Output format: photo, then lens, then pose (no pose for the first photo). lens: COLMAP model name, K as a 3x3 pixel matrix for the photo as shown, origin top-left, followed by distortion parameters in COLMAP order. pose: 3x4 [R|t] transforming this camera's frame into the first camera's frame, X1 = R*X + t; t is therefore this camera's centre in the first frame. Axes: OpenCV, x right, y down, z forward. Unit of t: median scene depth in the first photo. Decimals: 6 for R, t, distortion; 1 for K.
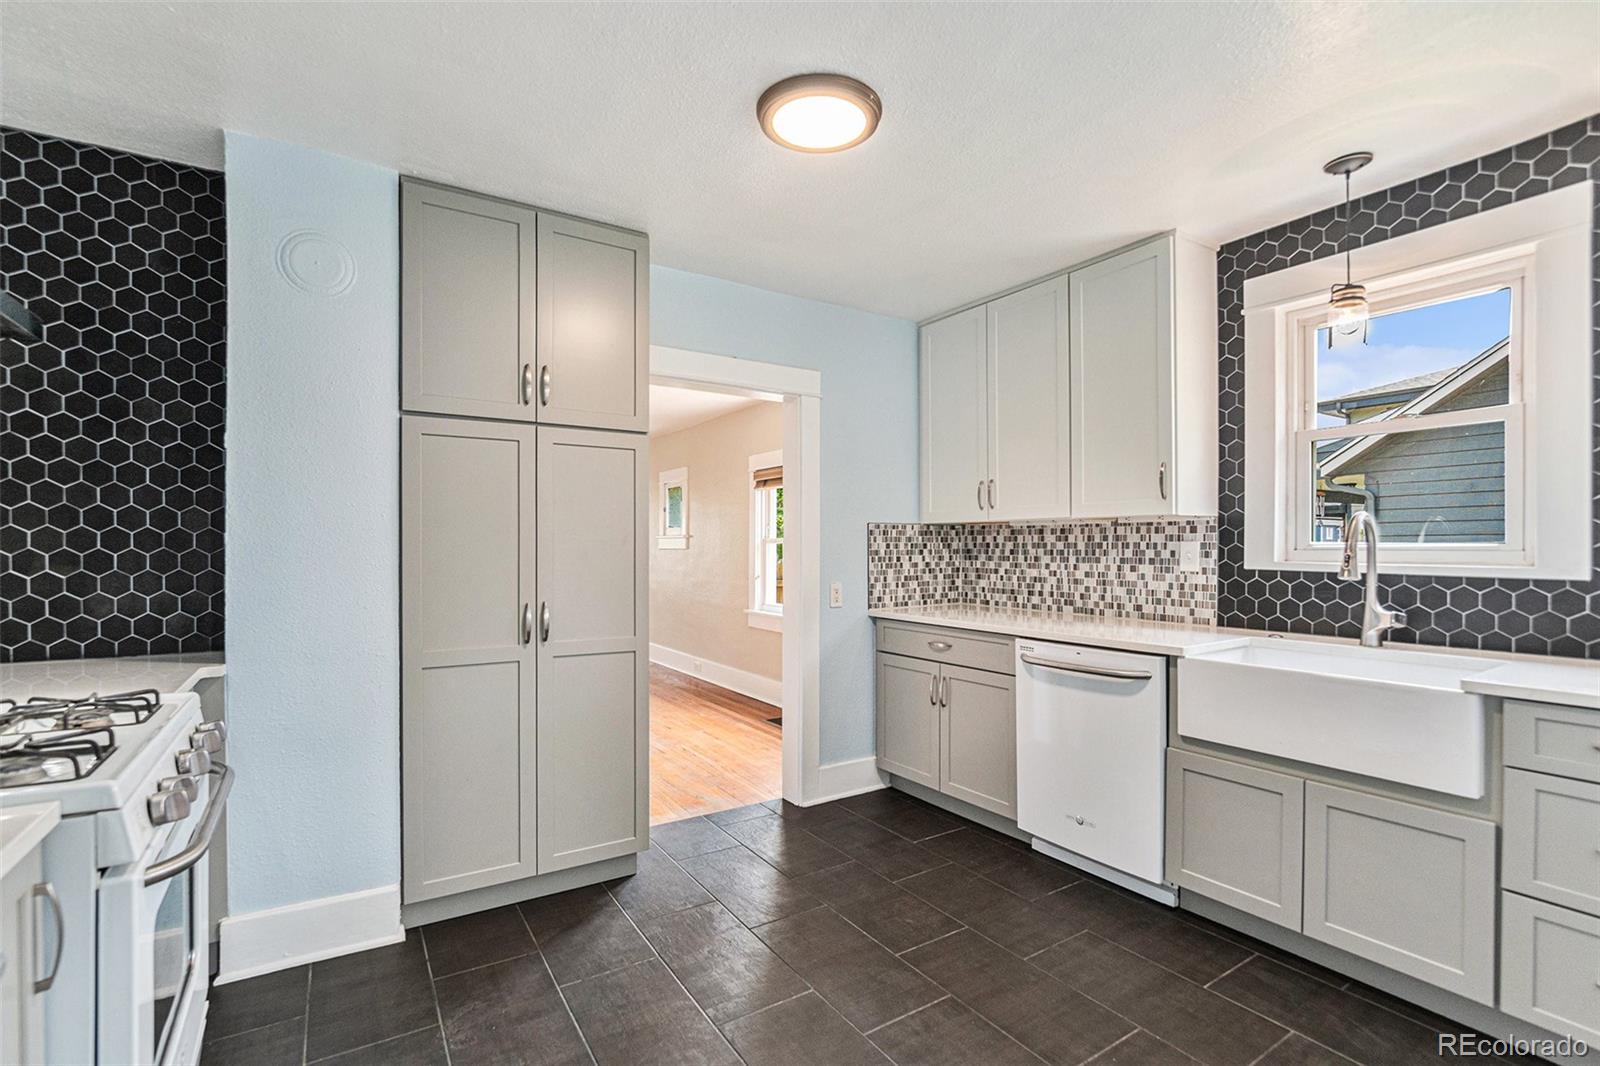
lens RADIAL K [[725.2, 0, 800.8], [0, 725.2, 558.0], [0, 0, 1]] dist [-0.038785, 0.008947]
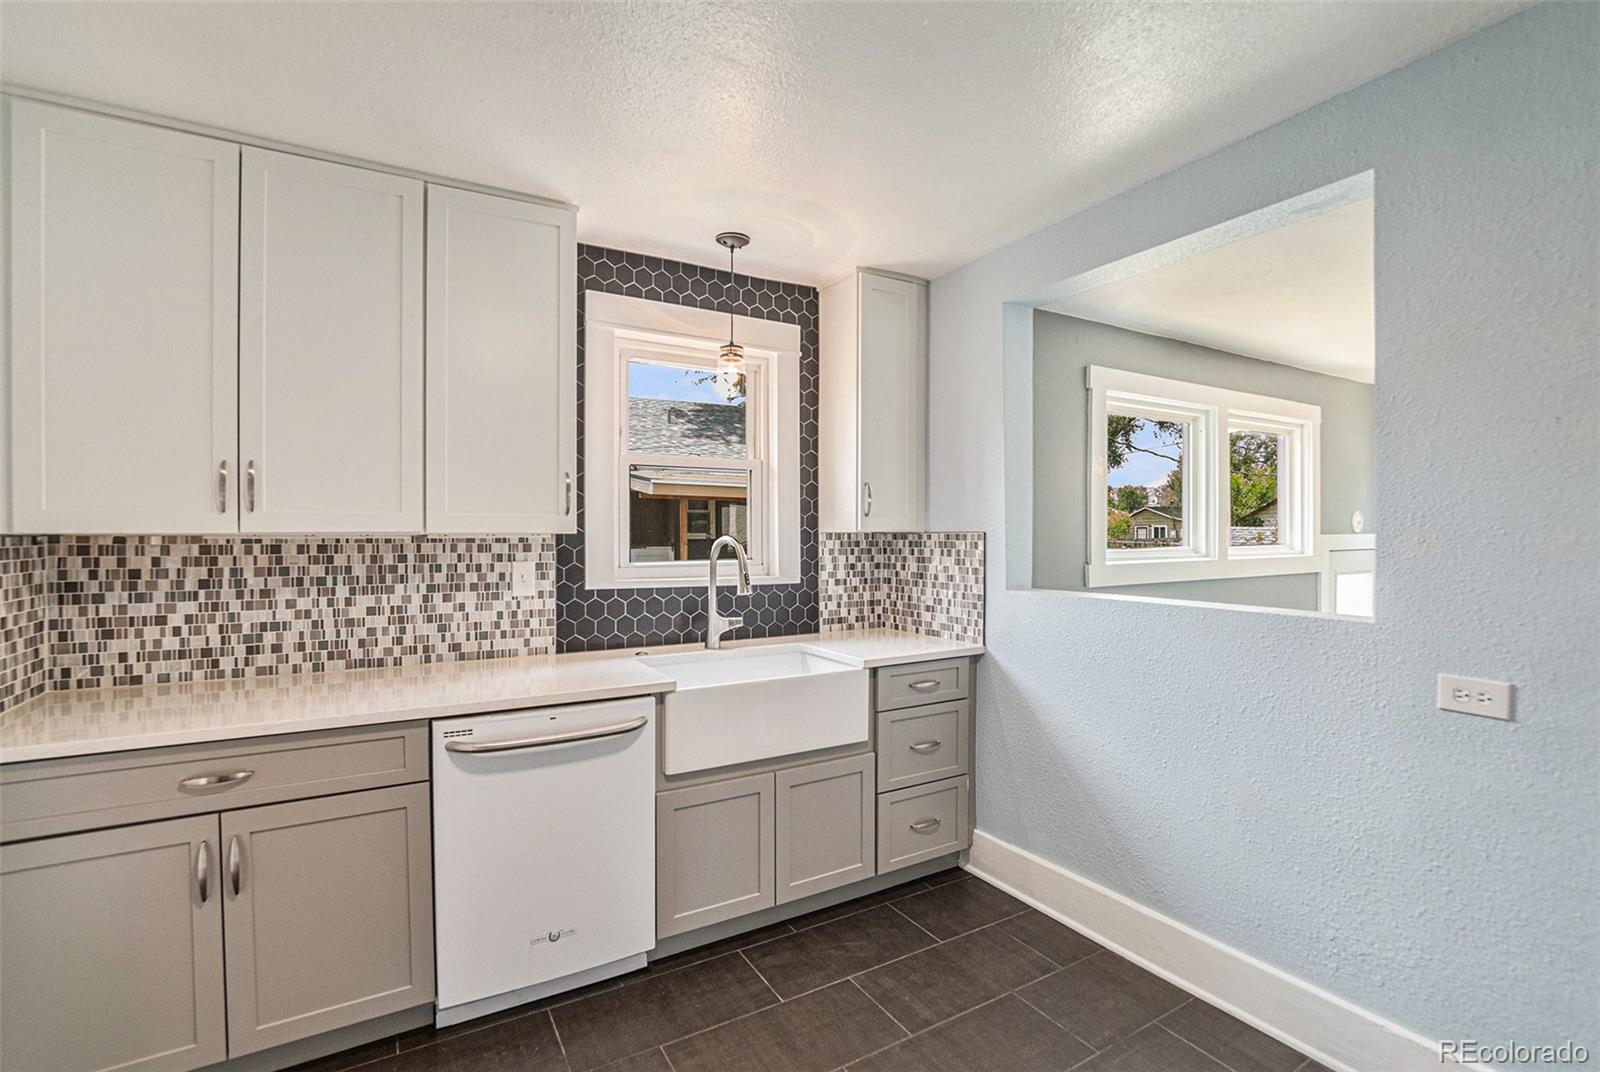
lens RADIAL K [[726.1, 0, 798.7], [0, 726.1, 545.8], [0, 0, 1]] dist [-0.028626, 0.000205]
pose [[0.046960, -0.011479, 0.998831, -0.289077], [0.018207, 0.999778, 0.010634, -0.041708], [-0.998731, 0.017686, 0.047159, 0.573368]]
